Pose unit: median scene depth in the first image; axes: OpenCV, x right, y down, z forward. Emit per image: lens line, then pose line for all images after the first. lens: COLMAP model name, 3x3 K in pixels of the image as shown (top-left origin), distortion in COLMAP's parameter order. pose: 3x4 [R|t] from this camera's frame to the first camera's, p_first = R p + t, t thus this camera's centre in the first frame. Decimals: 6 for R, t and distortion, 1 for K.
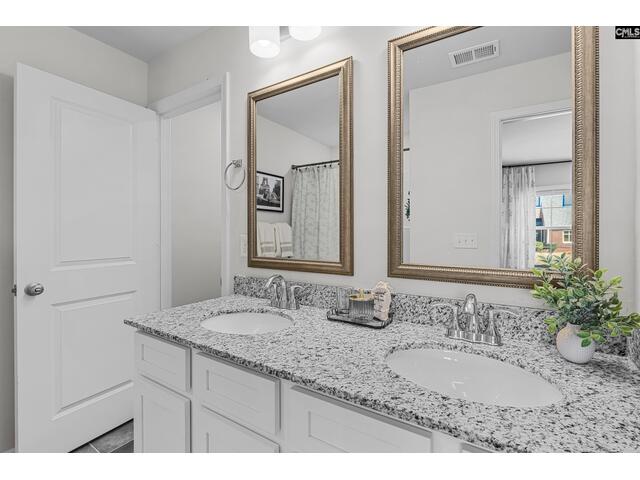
lens RADIAL K [[296.3, 0, 324.0], [0, 296.3, 236.0], [0, 0, 1]] dist [-0.010956, 0.001227]
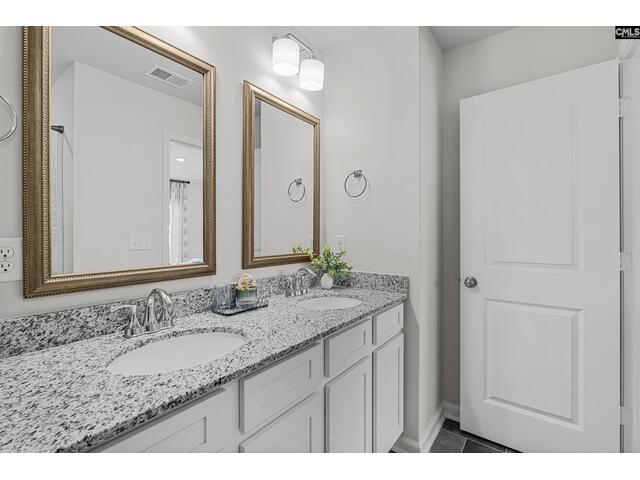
lens RADIAL K [[296.3, 0, 315.9], [0, 296.3, 238.8], [0, 0, 1]] dist [-0.010956, 0.001227]
pose [[0.080625, -0.011116, 0.996682, -0.998413], [0.013588, 0.999857, 0.010052, 0.001985], [-0.996652, 0.012733, 0.080765, 0.601223]]
